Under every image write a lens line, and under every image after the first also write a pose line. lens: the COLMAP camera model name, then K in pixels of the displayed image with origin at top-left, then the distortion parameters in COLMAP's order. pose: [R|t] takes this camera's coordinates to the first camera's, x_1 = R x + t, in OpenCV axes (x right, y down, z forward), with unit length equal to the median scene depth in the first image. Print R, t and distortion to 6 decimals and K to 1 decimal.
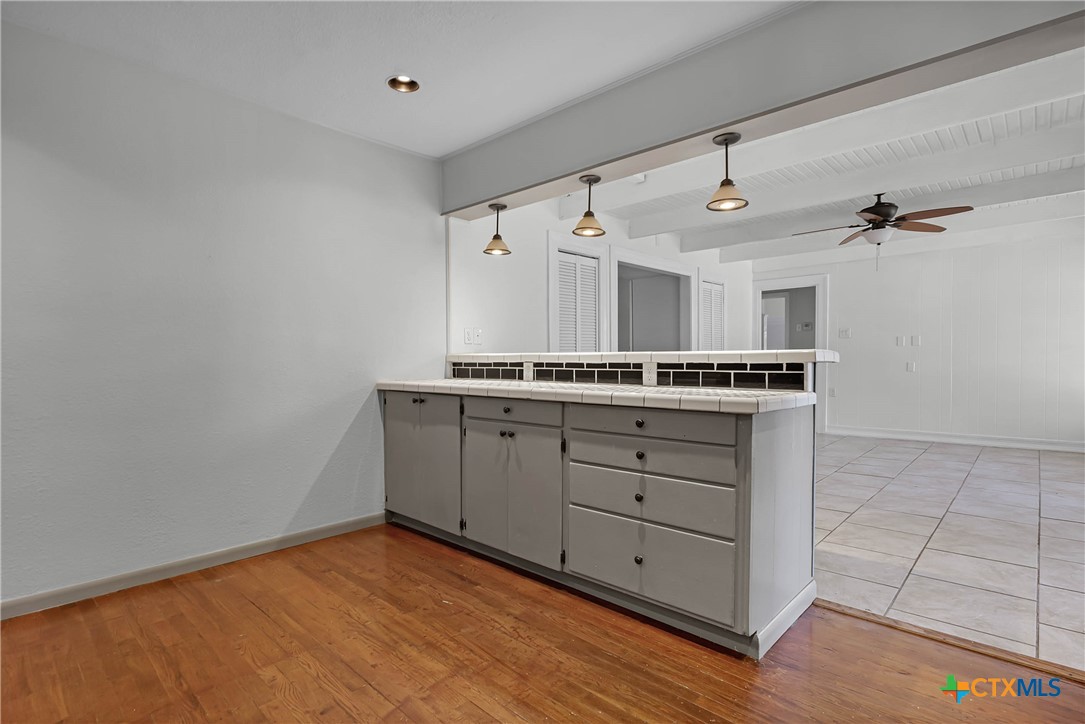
lens RADIAL K [[554.5, 0, 545.8], [0, 554.5, 367.8], [0, 0, 1]] dist [0.001628, 0.000203]
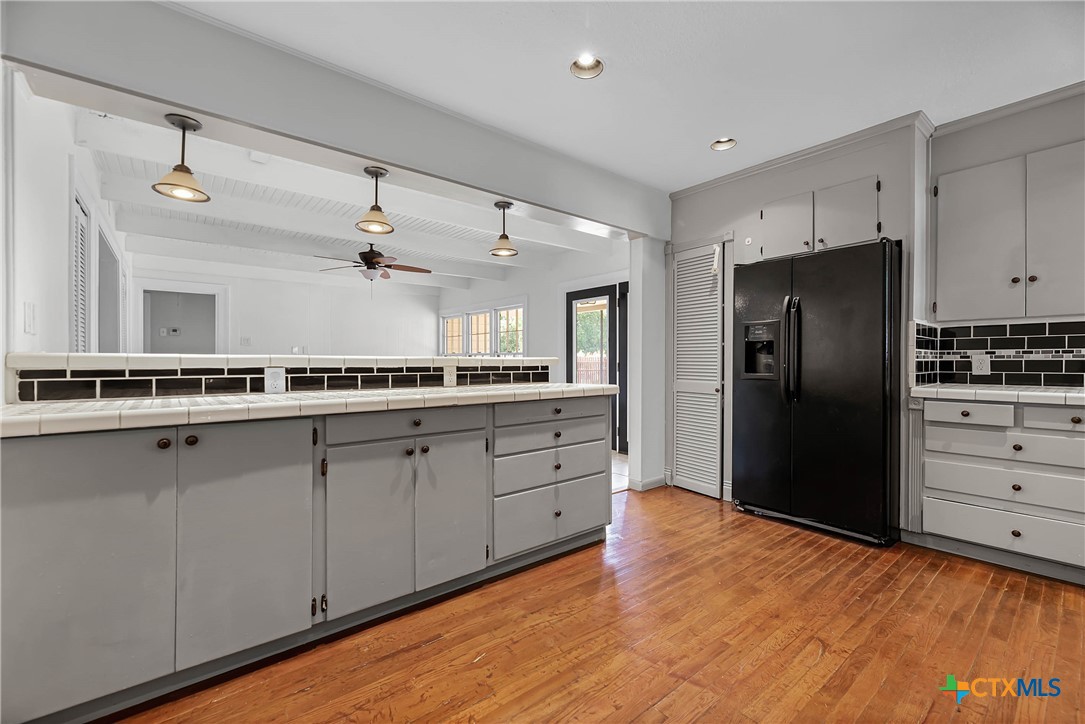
lens RADIAL K [[459.3, 0, 536.9], [0, 459.3, 362.2], [0, 0, 1]] dist [0.001287, 0.000251]
pose [[0.113147, 0.004067, 0.993570, -0.735968], [0.016502, 0.999846, -0.005972, -0.009313], [-0.993441, 0.017072, 0.113063, 0.720646]]
